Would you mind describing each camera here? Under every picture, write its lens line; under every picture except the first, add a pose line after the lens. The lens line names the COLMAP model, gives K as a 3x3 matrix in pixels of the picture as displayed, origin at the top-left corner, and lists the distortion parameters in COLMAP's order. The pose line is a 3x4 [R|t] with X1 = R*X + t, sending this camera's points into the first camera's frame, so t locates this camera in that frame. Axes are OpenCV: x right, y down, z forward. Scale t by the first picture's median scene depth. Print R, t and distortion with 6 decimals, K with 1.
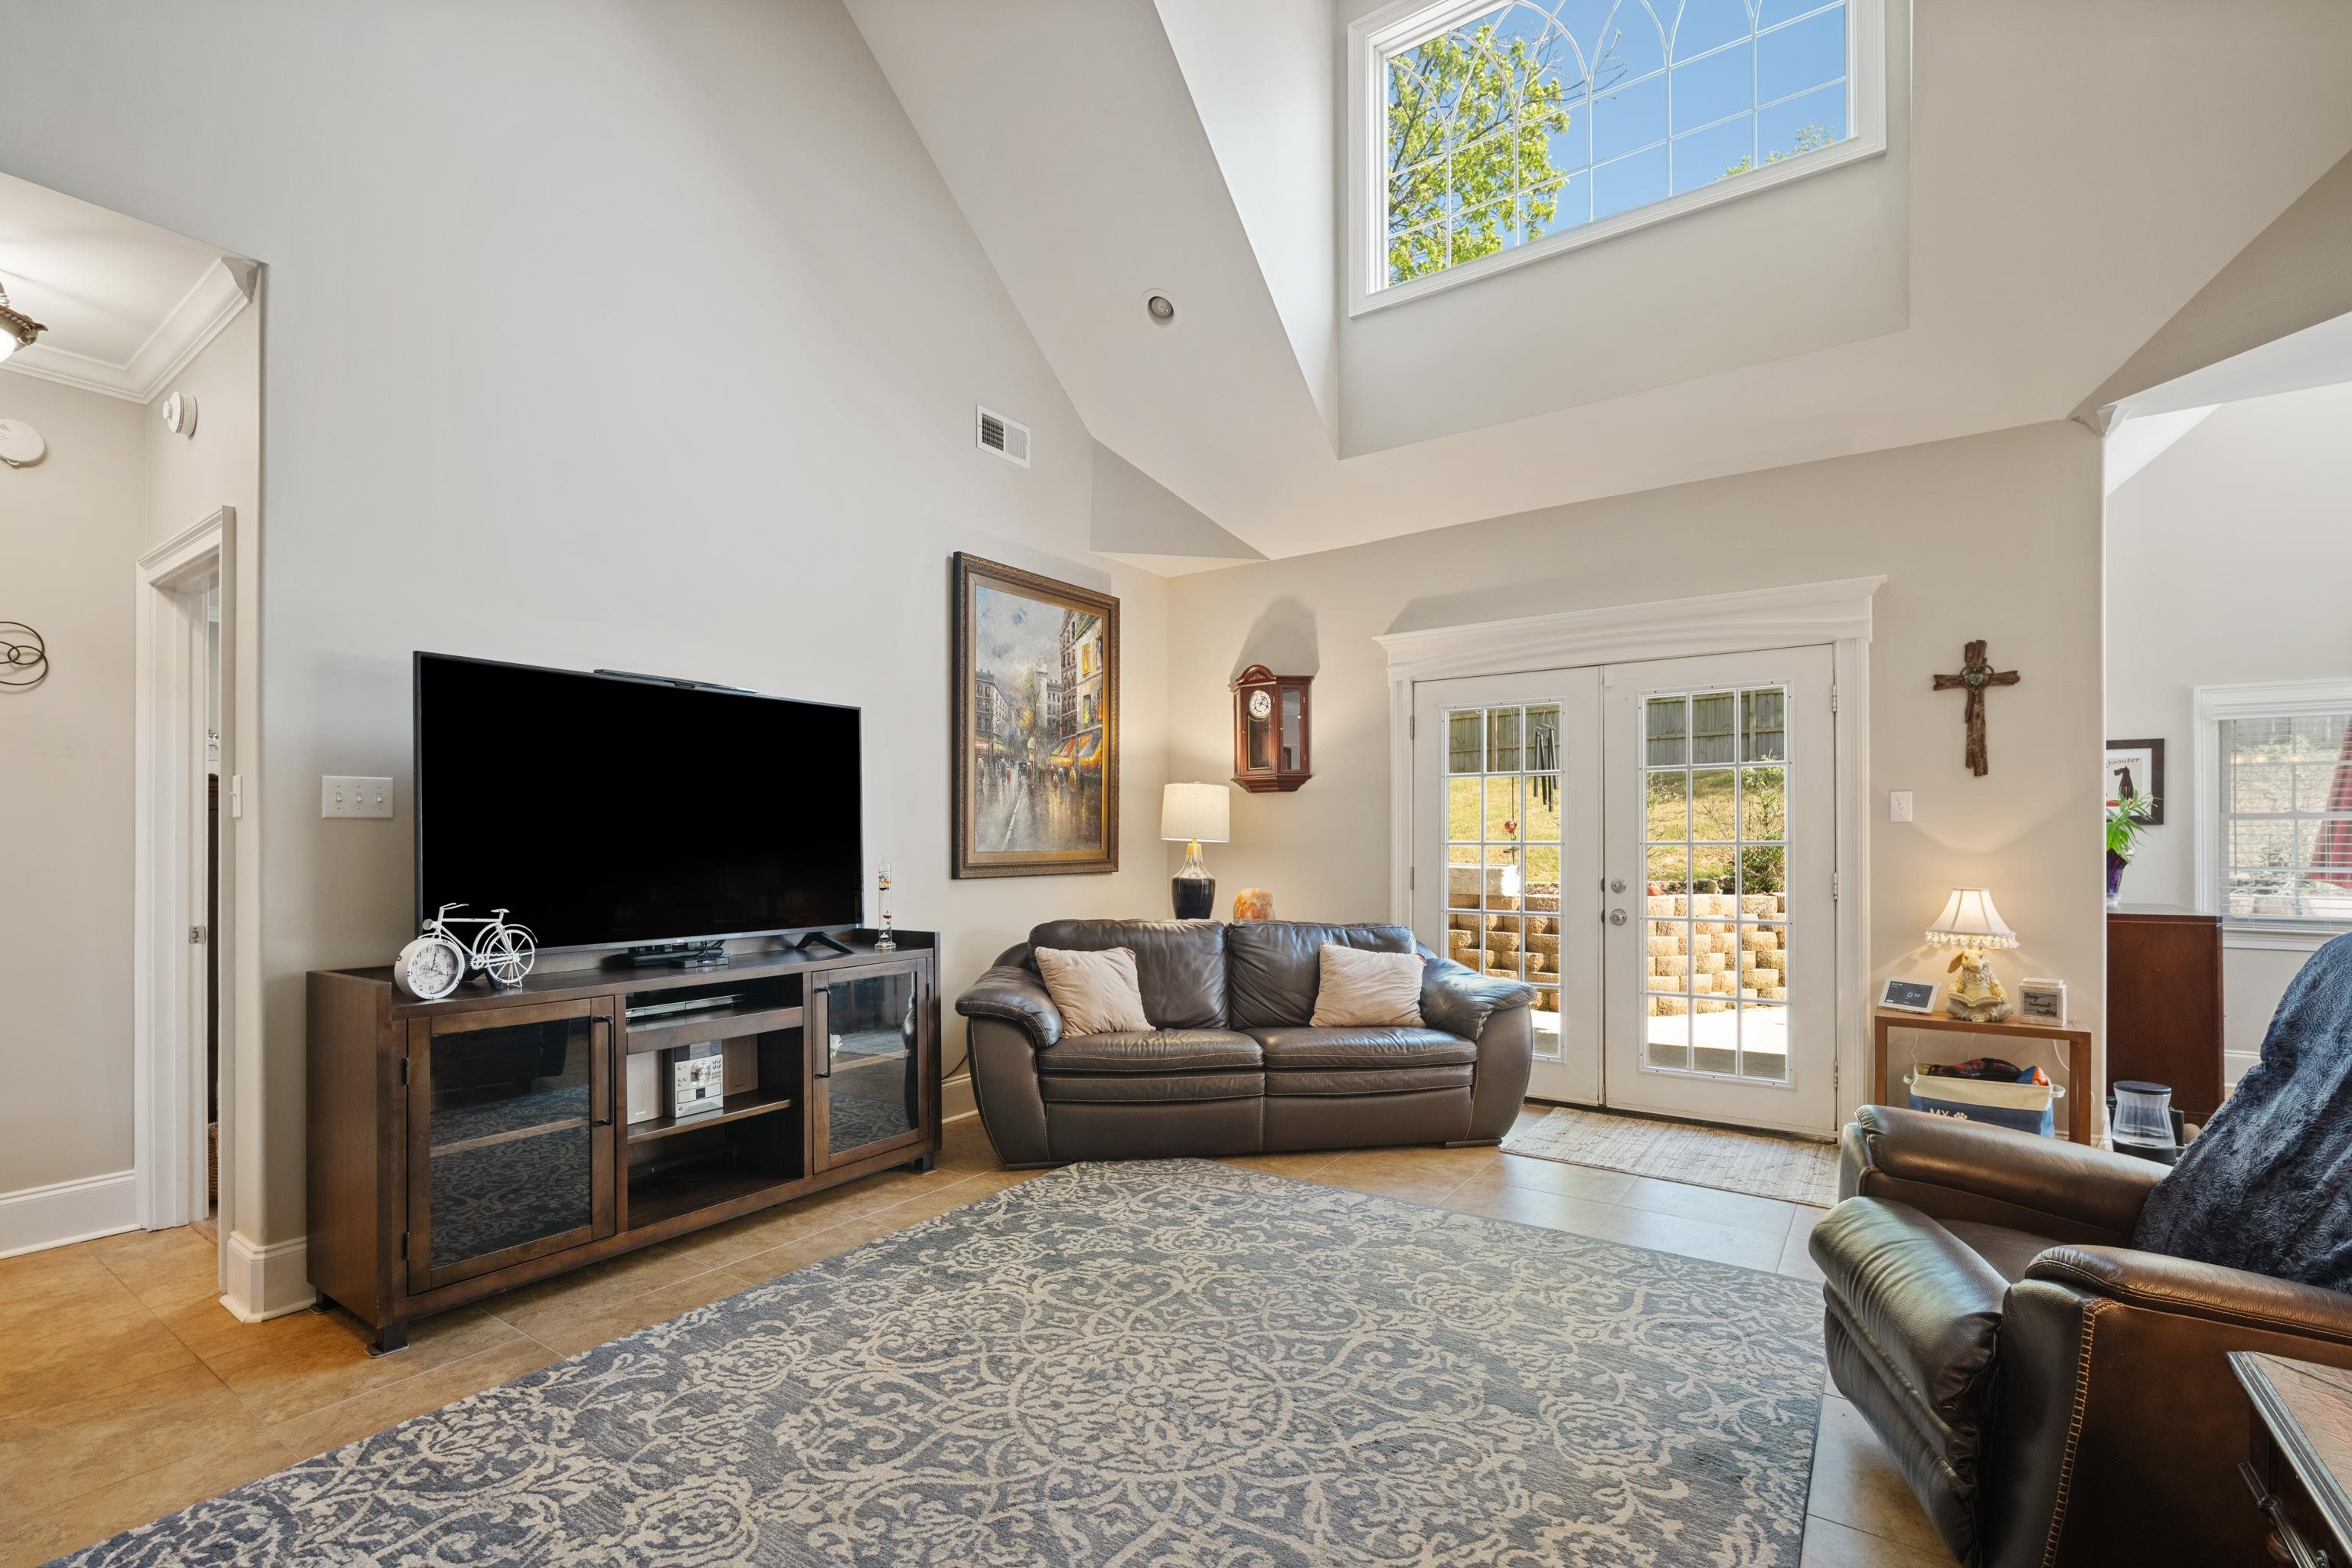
lens RADIAL K [[1044.8, 0, 1189.7], [0, 1044.8, 840.7], [0, 0, 1]] dist [-0.008375, 0.000359]
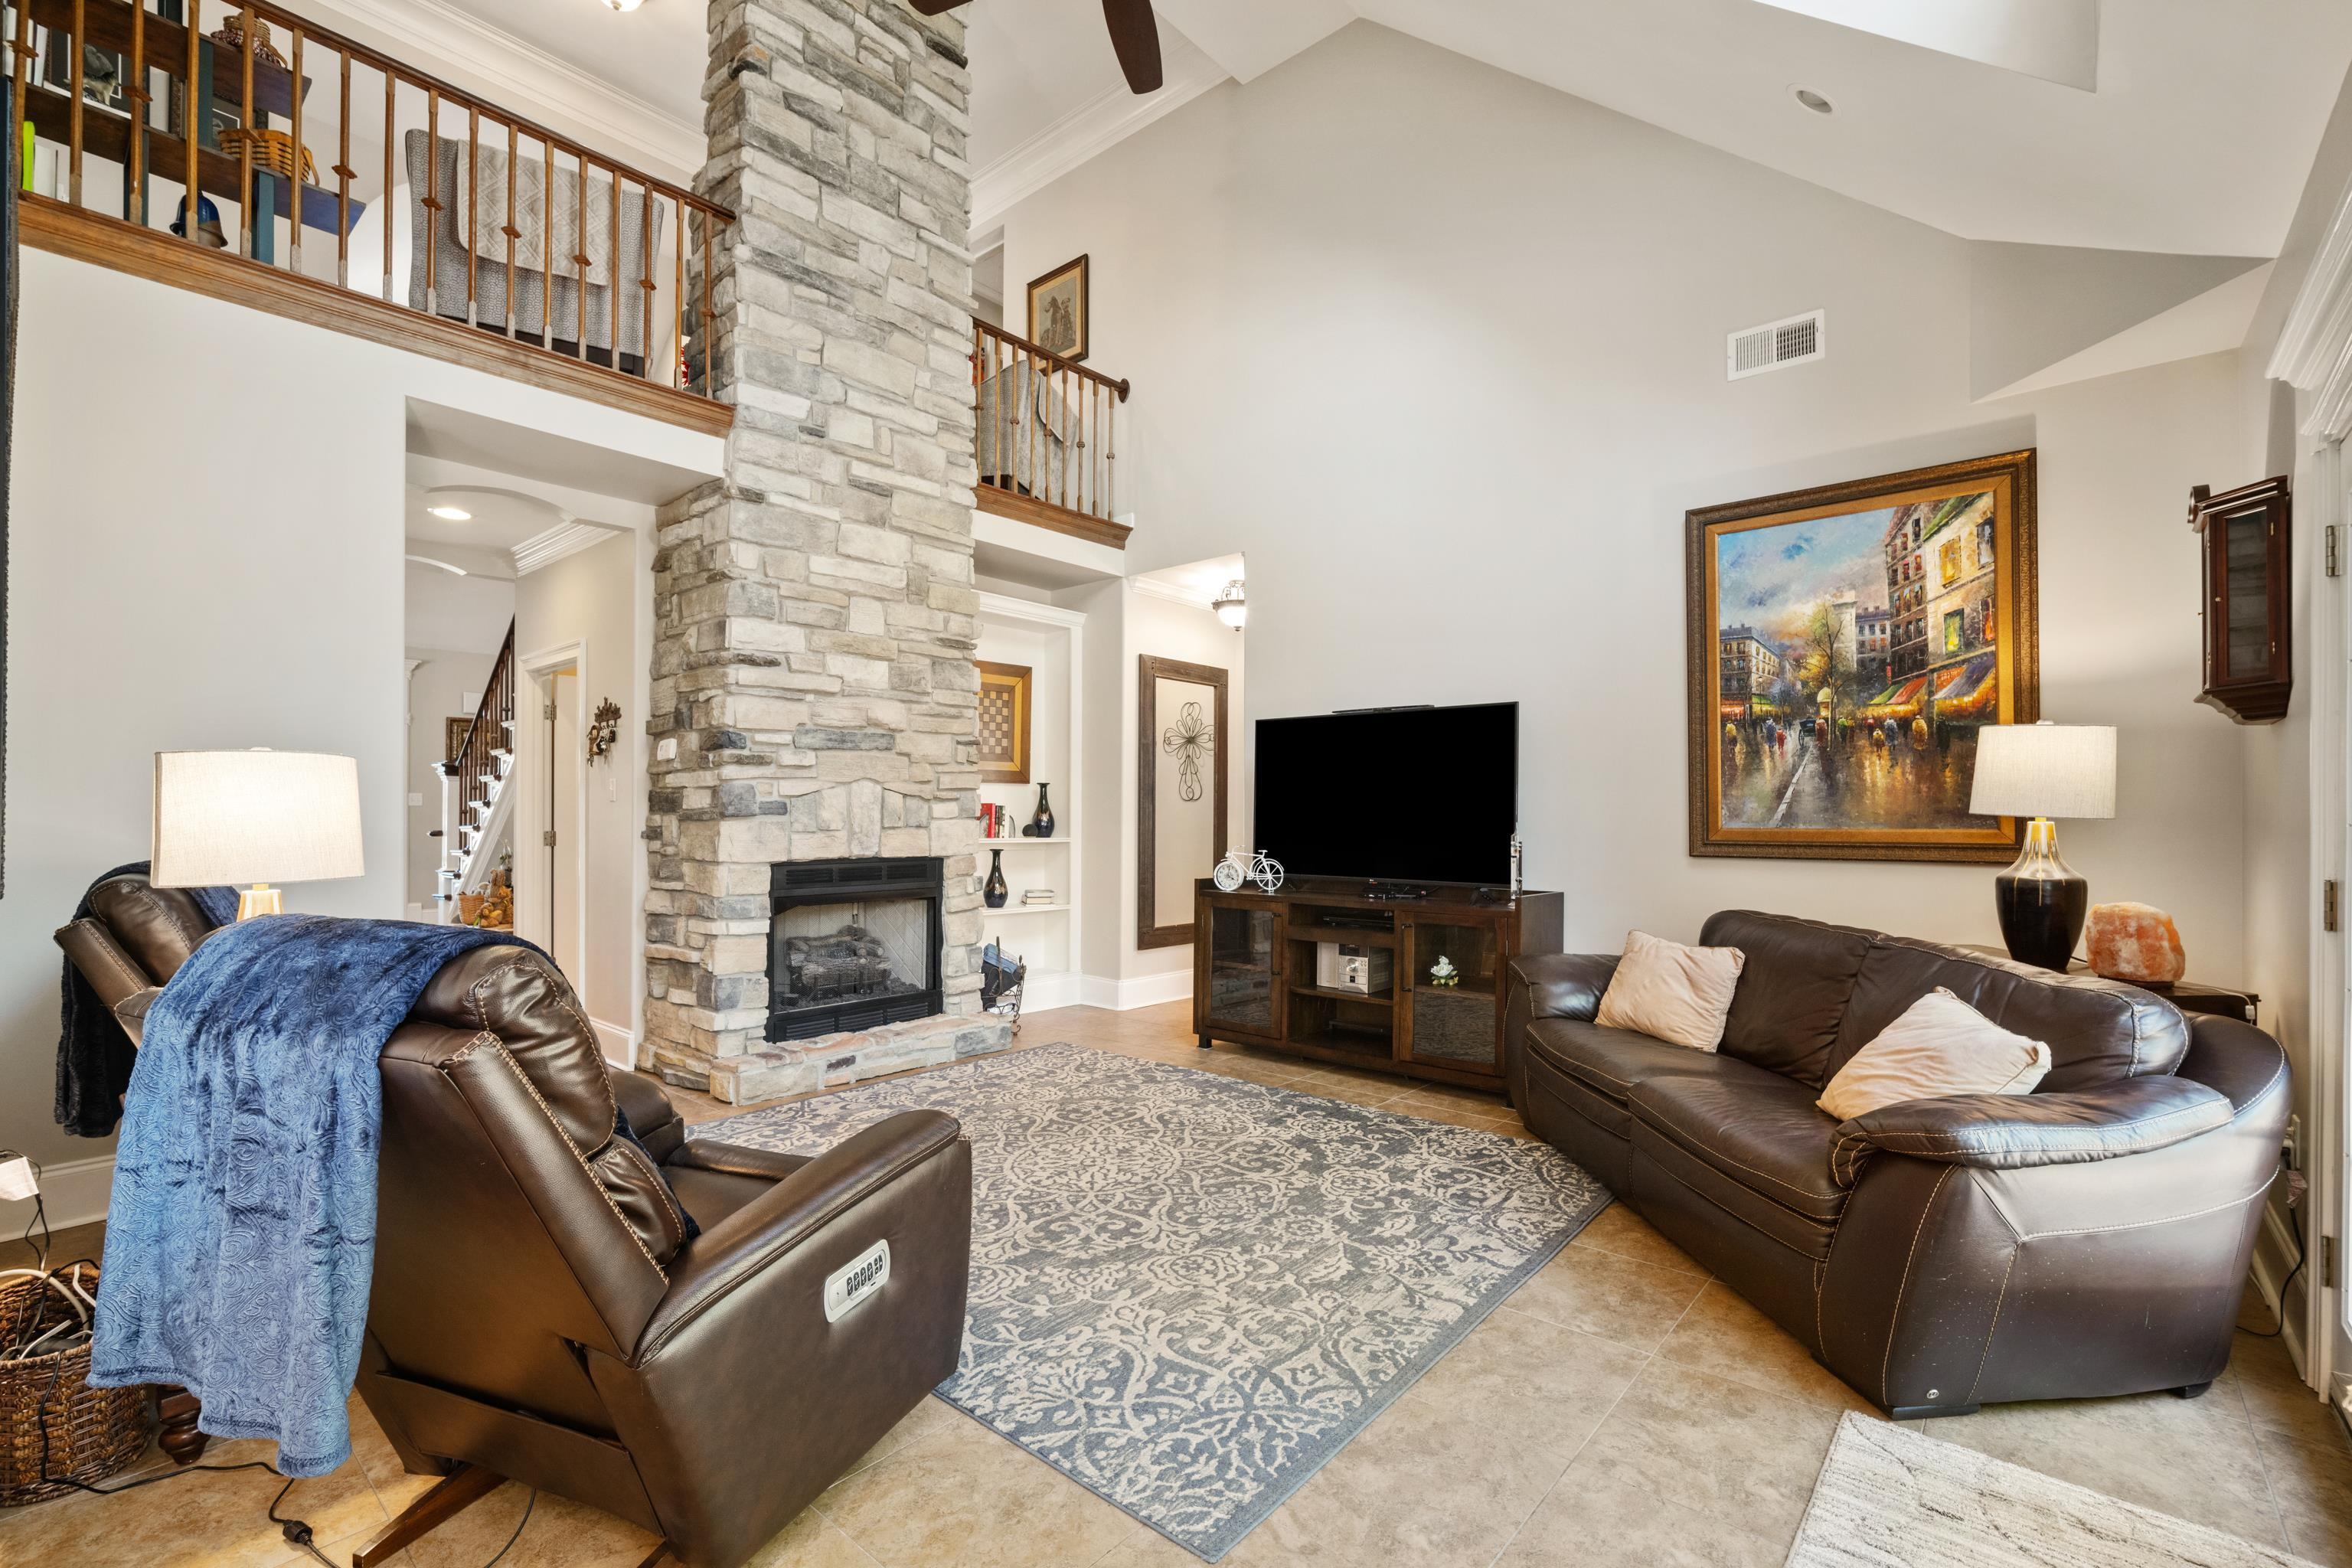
lens RADIAL K [[1031.8, 0, 1188.8], [0, 1031.8, 807.2], [0, 0, 1]] dist [-0.012164, 0.000075]
pose [[-0.105935, -0.006273, -0.994353, 0.997107], [-0.002843, 0.999978, -0.006006, -0.001097], [0.994369, 0.002191, -0.105950, 0.860260]]
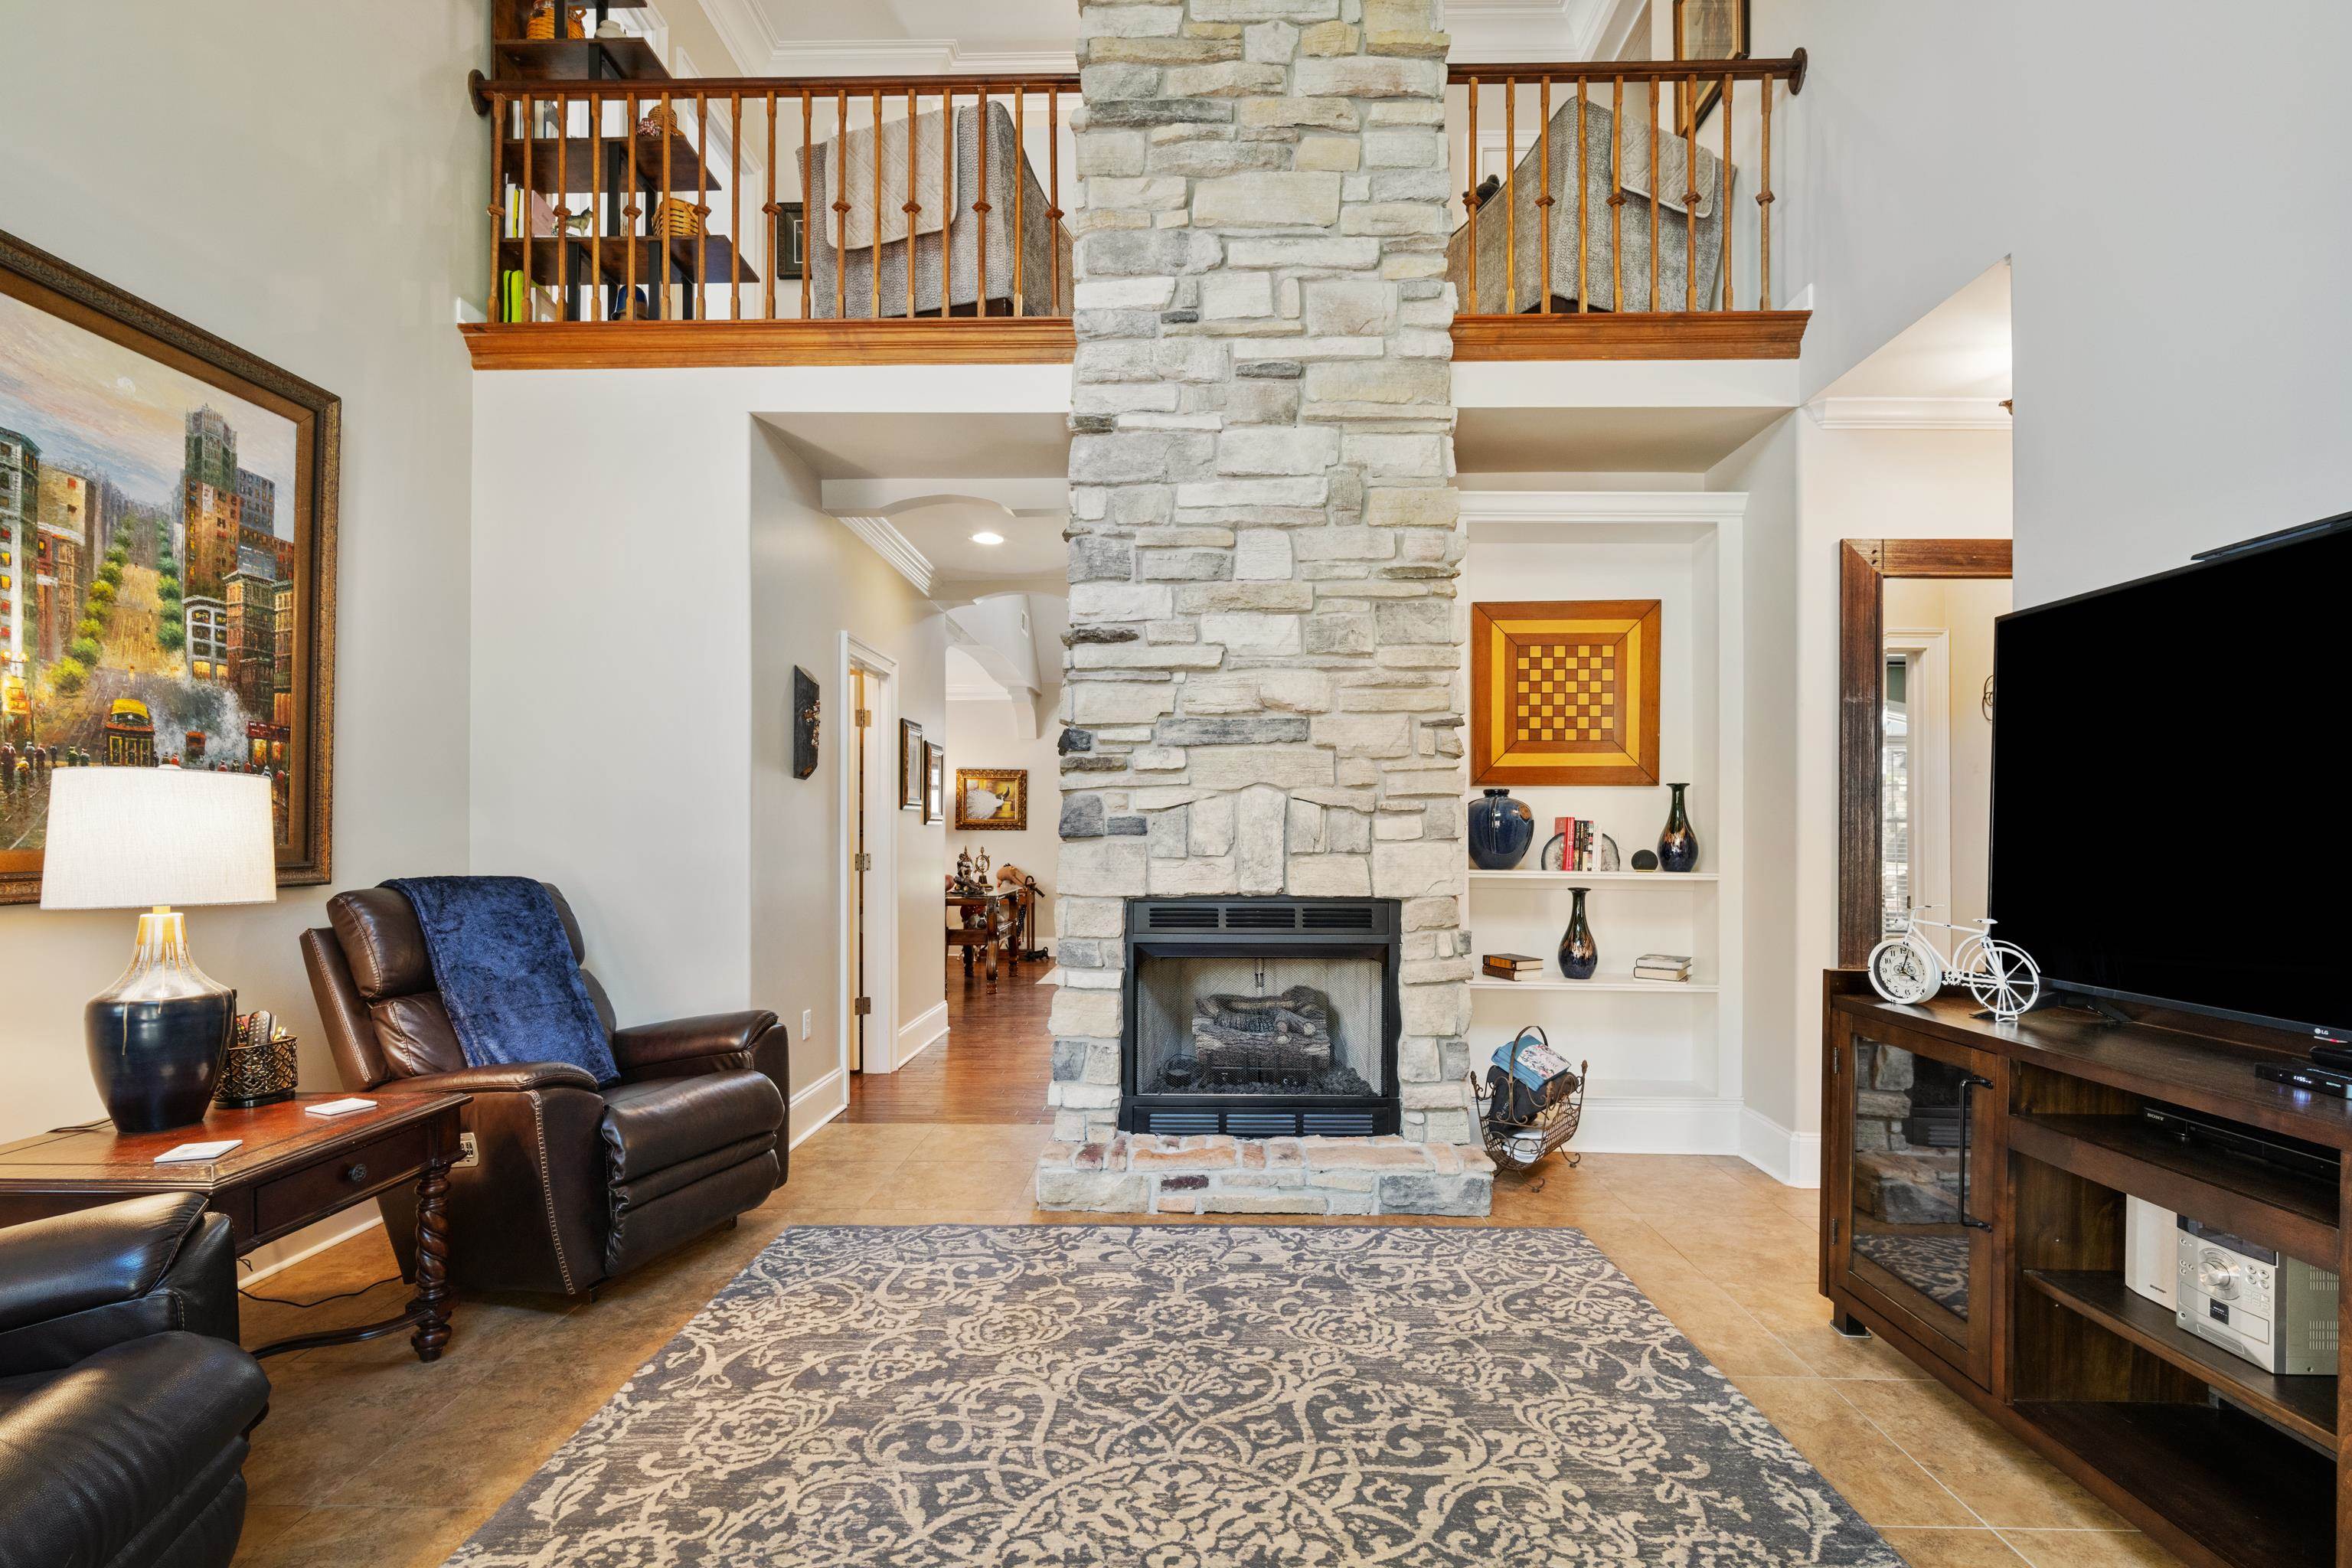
lens RADIAL K [[1041.4, 0, 1180.9], [0, 1041.4, 829.5], [0, 0, 1]] dist [-0.004163, 0.000519]
pose [[-0.836217, -0.001879, -0.548396, 0.245068], [-0.001111, 0.999998, -0.001732, -0.001248], [0.548398, -0.000839, -0.836217, 1.076464]]
